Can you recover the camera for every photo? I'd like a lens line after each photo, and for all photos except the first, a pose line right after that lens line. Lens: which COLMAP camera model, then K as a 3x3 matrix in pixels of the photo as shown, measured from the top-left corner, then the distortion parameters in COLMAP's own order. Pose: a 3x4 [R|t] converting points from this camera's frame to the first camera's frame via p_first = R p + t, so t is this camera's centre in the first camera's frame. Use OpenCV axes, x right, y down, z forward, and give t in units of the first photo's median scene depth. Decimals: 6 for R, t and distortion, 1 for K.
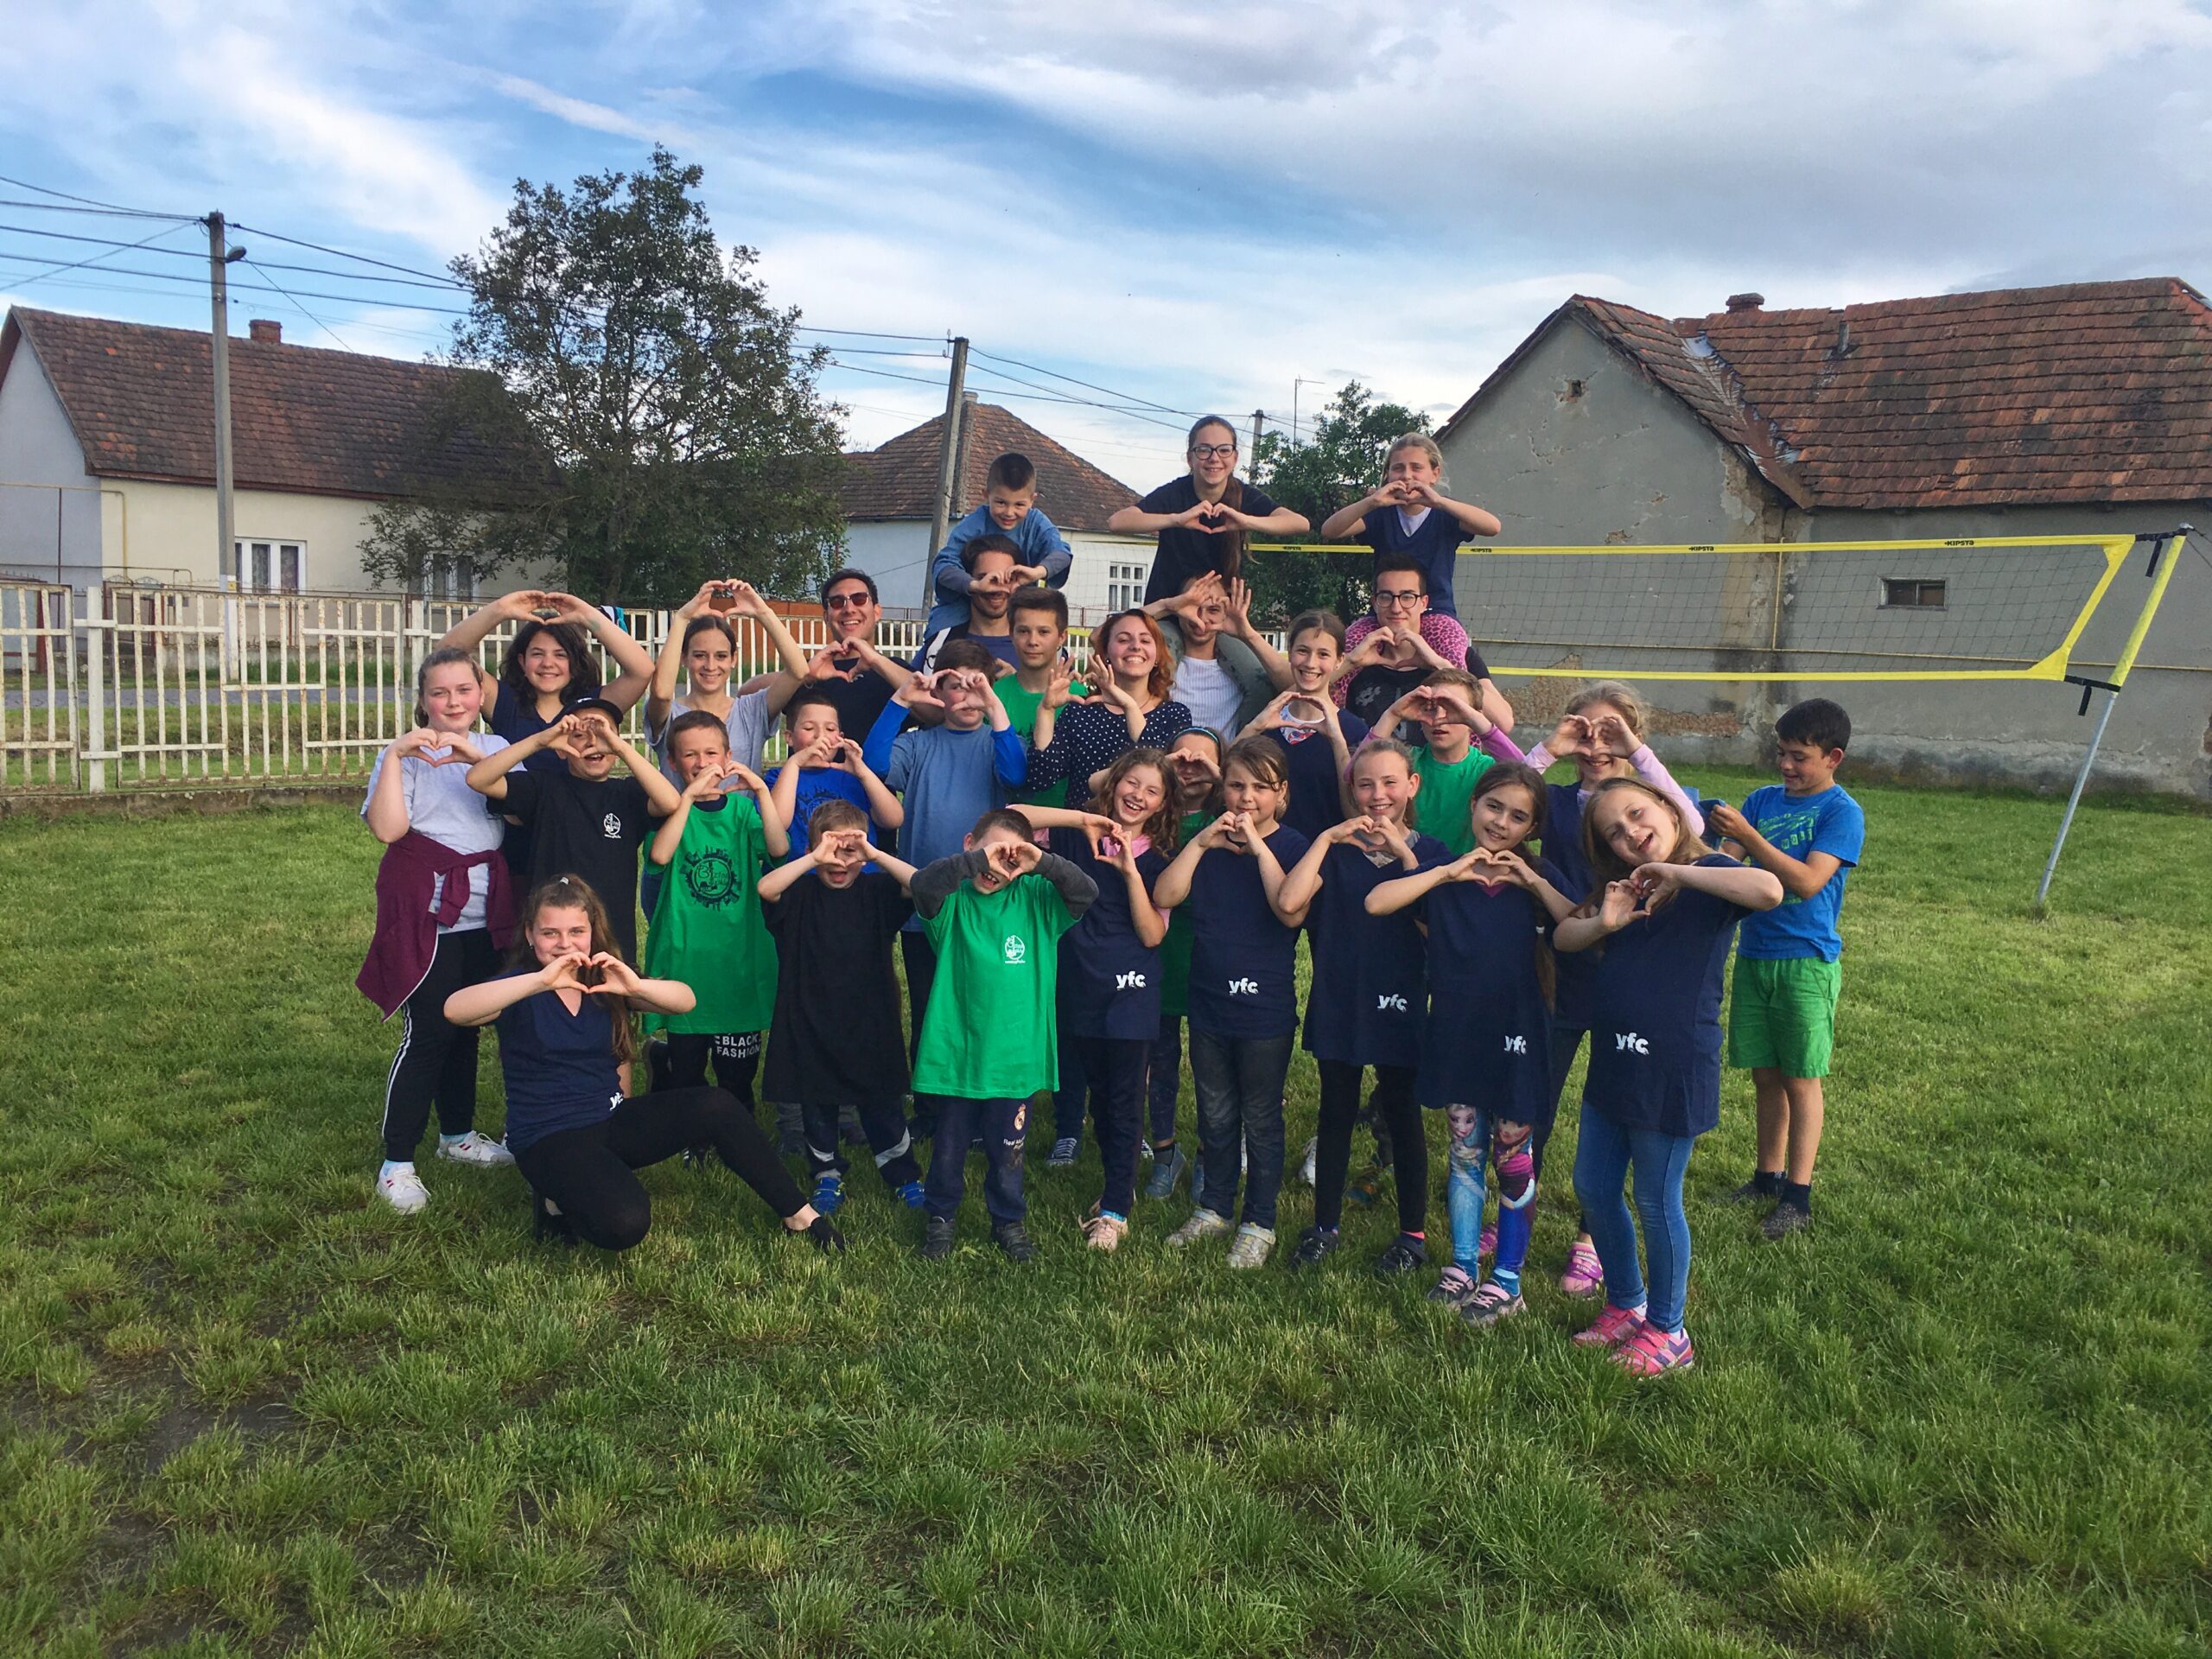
lens RADIAL K [[1863.9, 0, 1104.3], [0, 1863.9, 830.5], [0, 0, 1]] dist [0.011982, -0.067128]
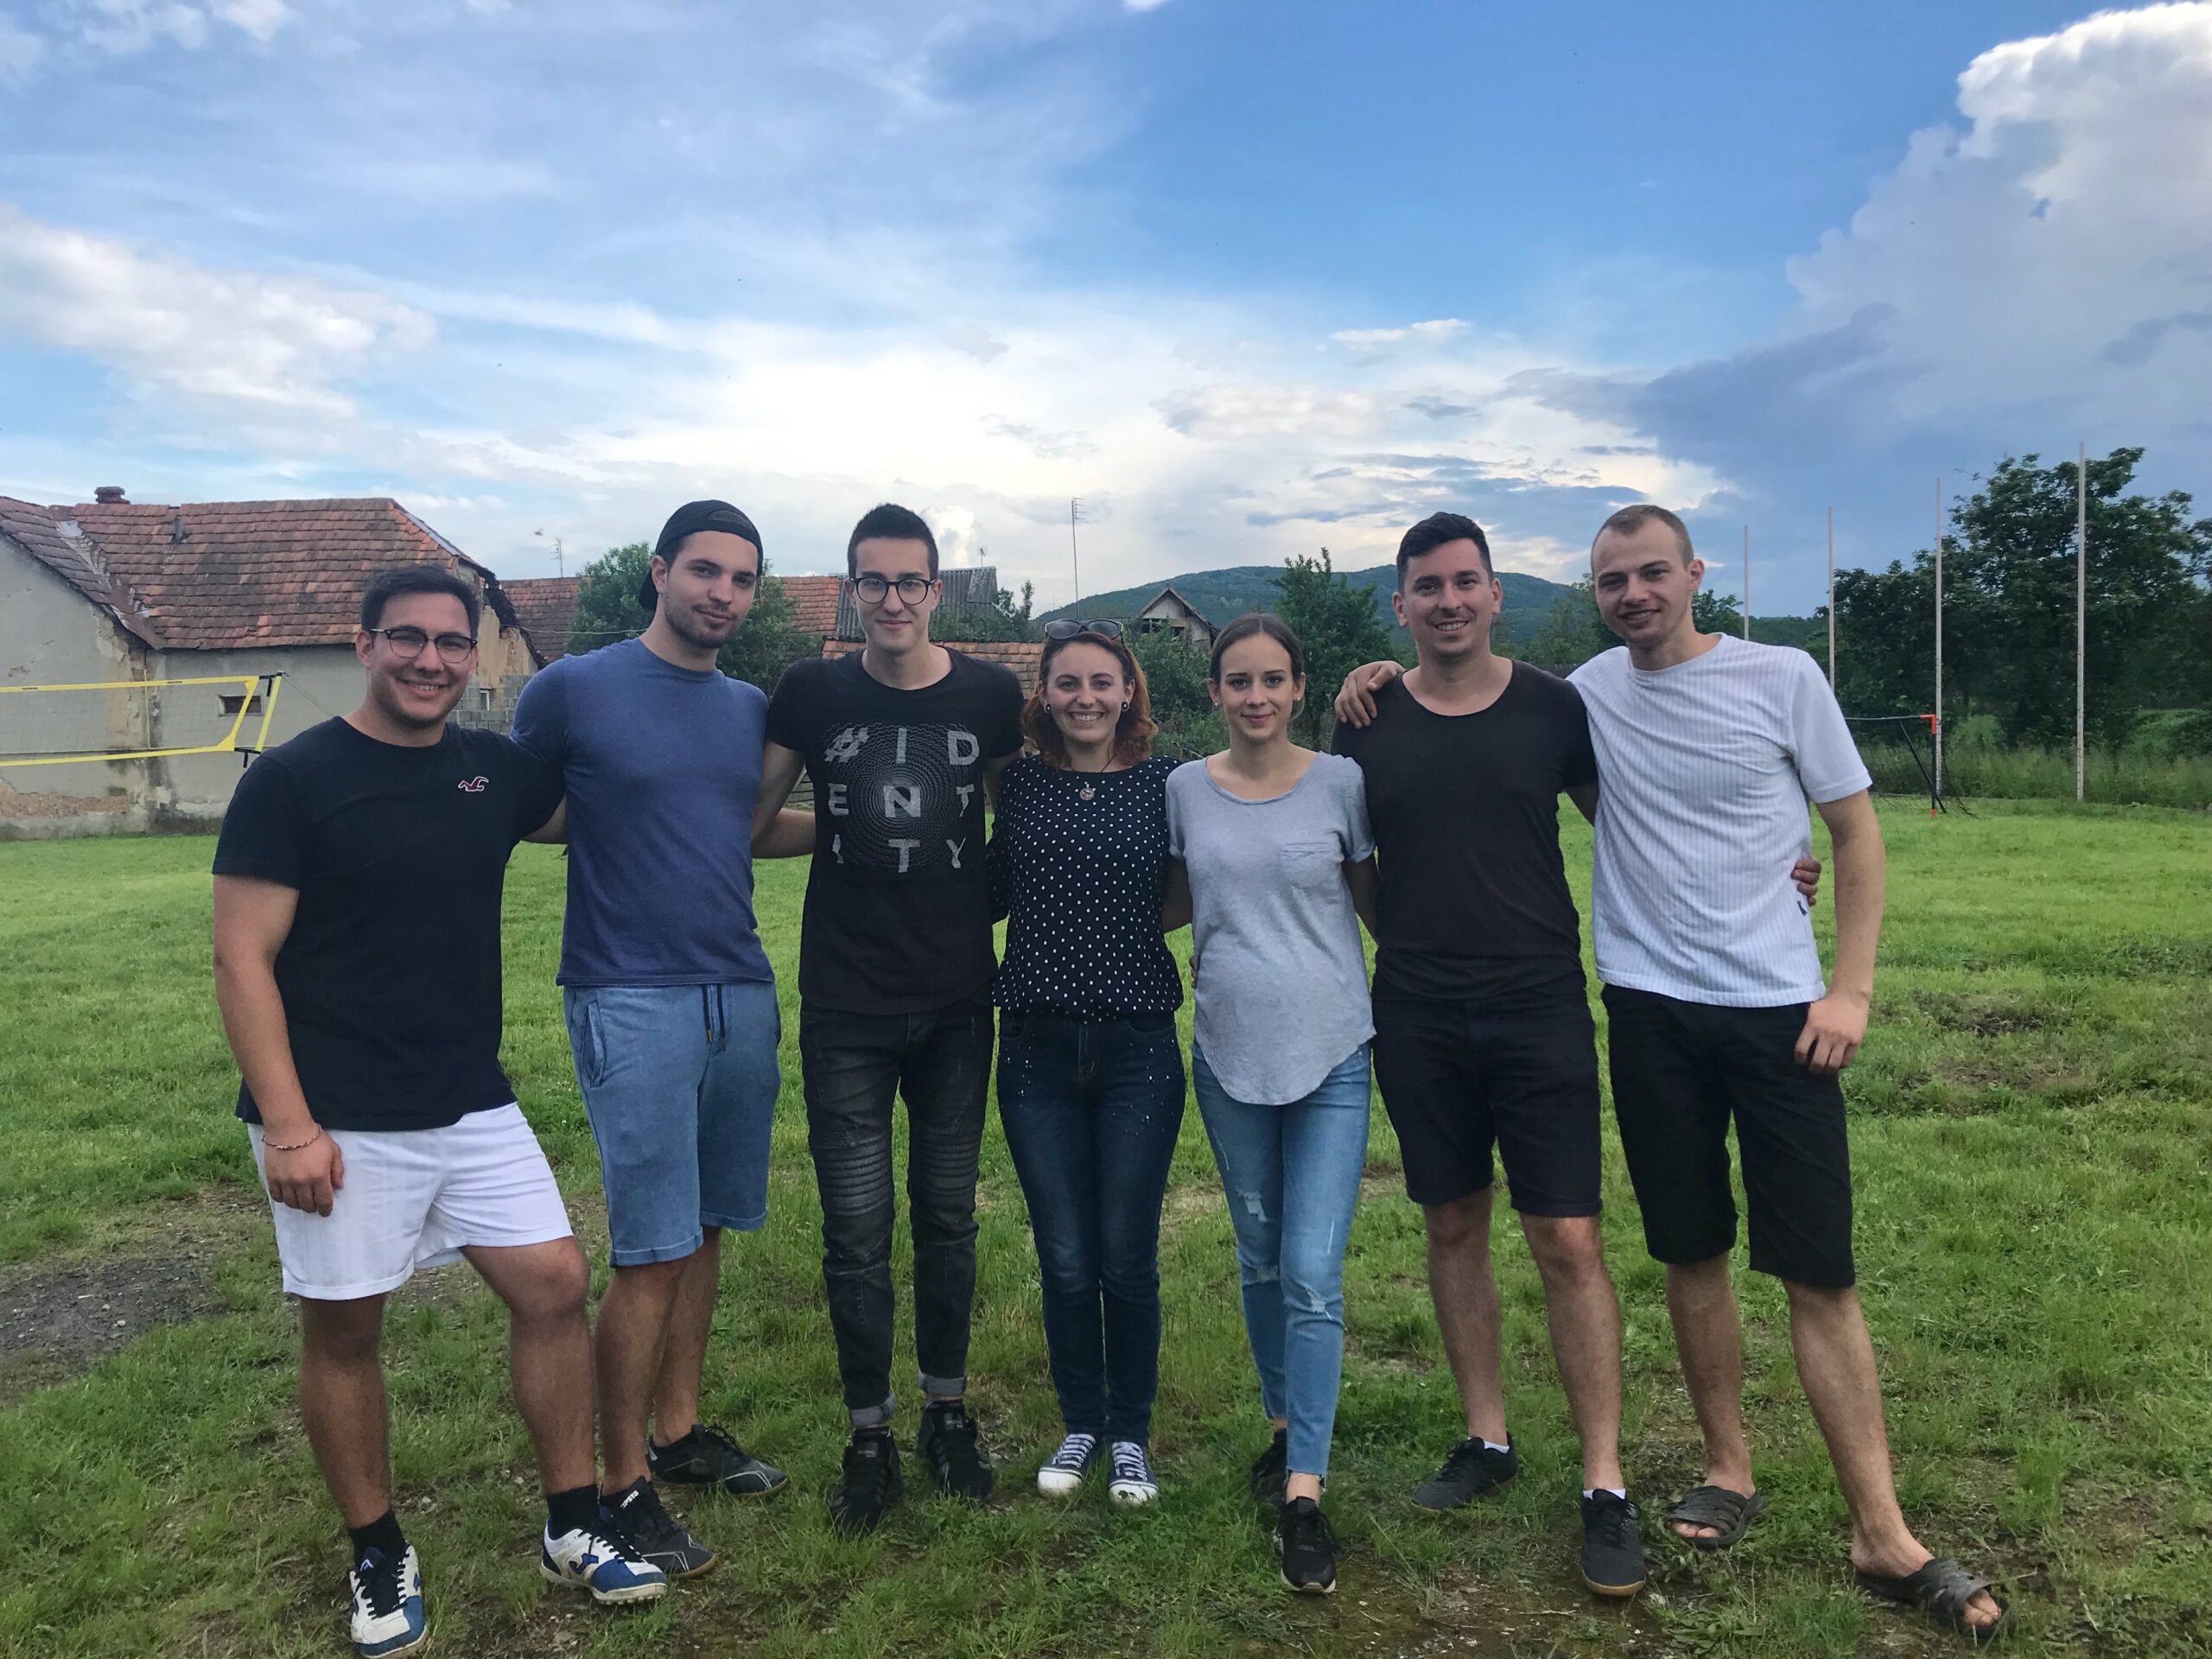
lens RADIAL K [[1823.7, 0, 1104.6], [0, 1823.7, 837.0], [0, 0, 1]] dist [0.009284, 0.011146]
pose [[0.725456, -0.095835, 0.681564, -0.067625], [0.129601, 0.991565, 0.001476, 0.060943], [-0.675956, 0.087260, 0.731757, -0.497251]]
